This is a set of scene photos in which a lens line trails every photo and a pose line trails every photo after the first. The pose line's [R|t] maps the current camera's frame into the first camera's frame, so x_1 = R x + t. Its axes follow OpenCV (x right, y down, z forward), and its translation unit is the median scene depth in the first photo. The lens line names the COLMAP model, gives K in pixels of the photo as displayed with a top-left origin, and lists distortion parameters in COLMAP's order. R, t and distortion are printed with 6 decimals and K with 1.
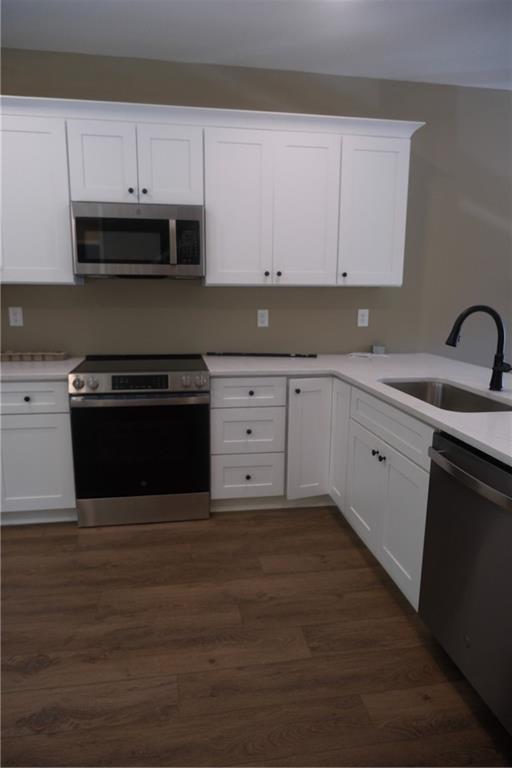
lens RADIAL K [[496.1, 0, 256.0], [0, 496.1, 384.0], [0, 0, 1]] dist [0.004274, -0.000193]
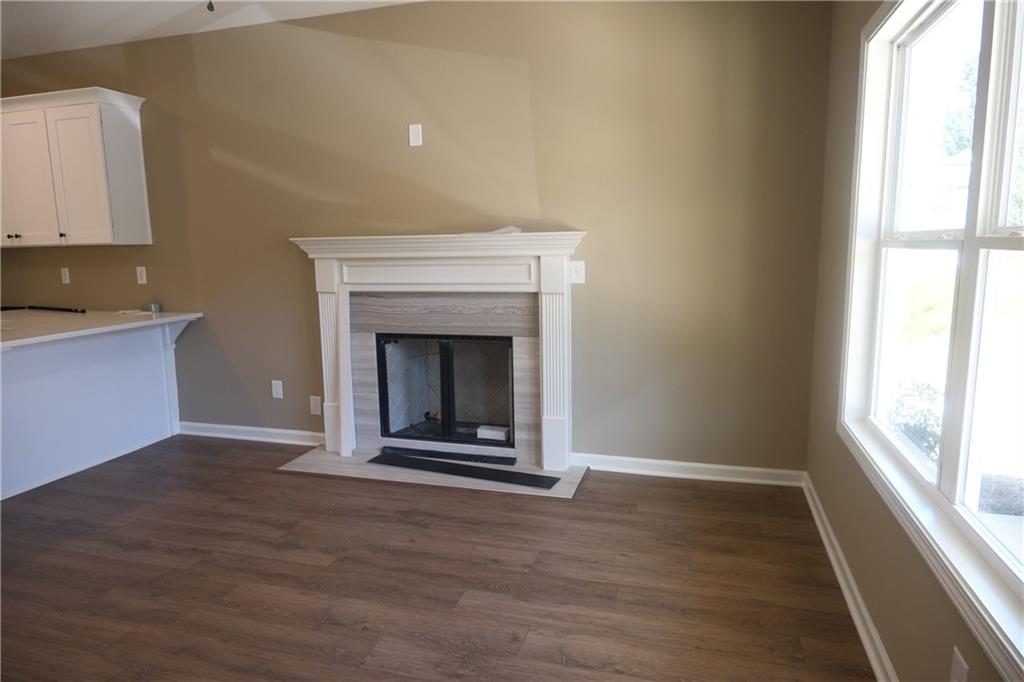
lens RADIAL K [[636.9, 0, 496.4], [0, 636.9, 342.4], [0, 0, 1]] dist [-0.030929, 0.001459]
pose [[0.889988, 0.051423, -0.453075, 1.480385], [-0.062575, 0.997994, -0.009647, -0.032678], [0.451670, 0.036936, 0.891420, 0.208683]]
